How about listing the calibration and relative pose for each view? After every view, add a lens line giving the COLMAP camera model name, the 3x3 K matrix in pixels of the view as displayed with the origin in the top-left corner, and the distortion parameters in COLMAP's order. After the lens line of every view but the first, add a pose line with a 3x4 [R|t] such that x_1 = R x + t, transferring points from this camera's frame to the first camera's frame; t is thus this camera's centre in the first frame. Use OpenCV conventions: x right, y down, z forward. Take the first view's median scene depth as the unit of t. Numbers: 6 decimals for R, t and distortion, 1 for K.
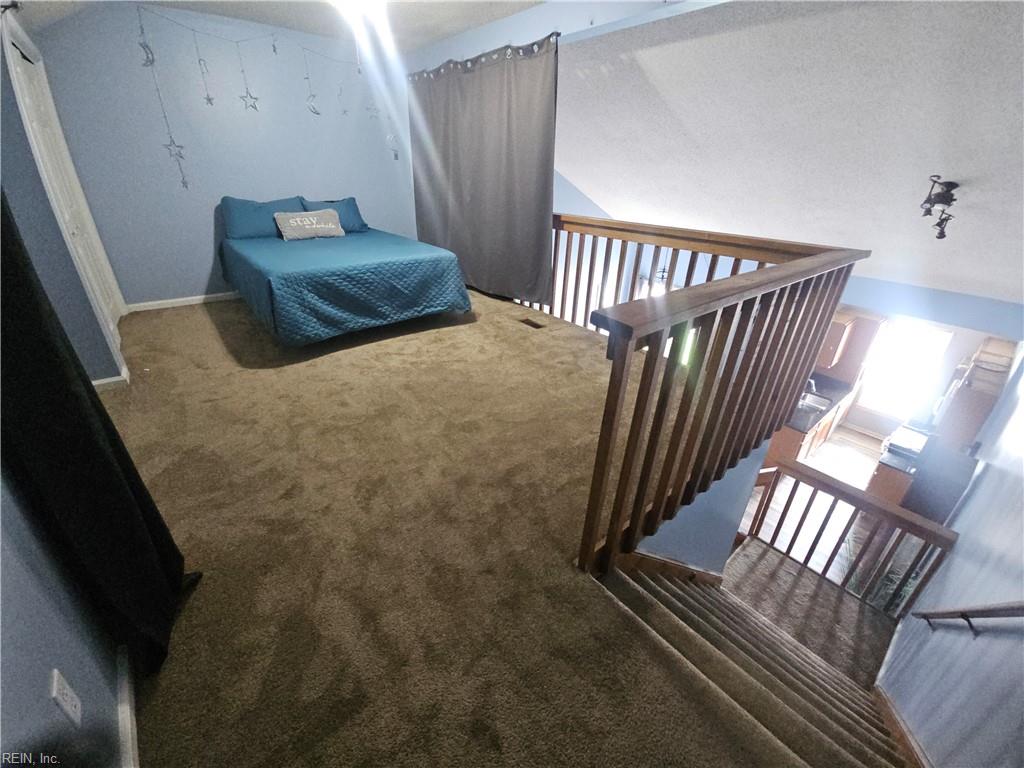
lens RADIAL K [[416.2, 0, 516.8], [0, 416.2, 377.4], [0, 0, 1]] dist [0.003954, -0.005766]
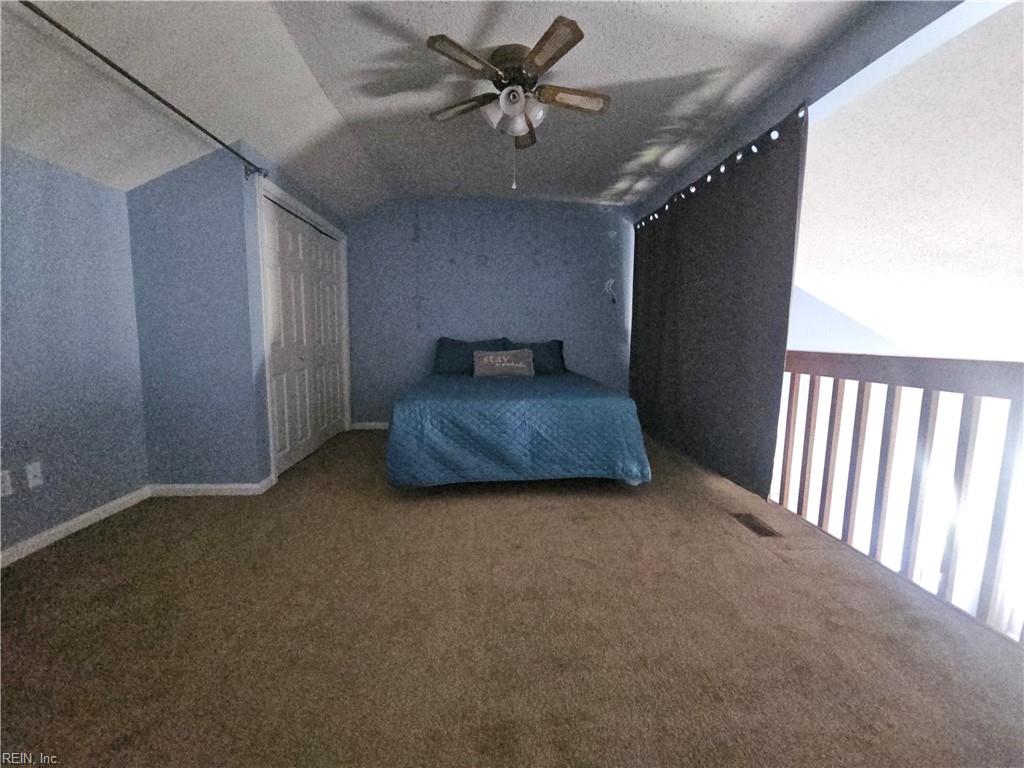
lens RADIAL K [[420.6, 0, 510.4], [0, 420.6, 378.5], [0, 0, 1]] dist [0.013510, -0.006731]
pose [[0.804924, 0.043434, -0.591786, 0.117319], [-0.244393, 0.933066, -0.263931, -0.089522], [0.540712, 0.357073, 0.761663, 0.313582]]
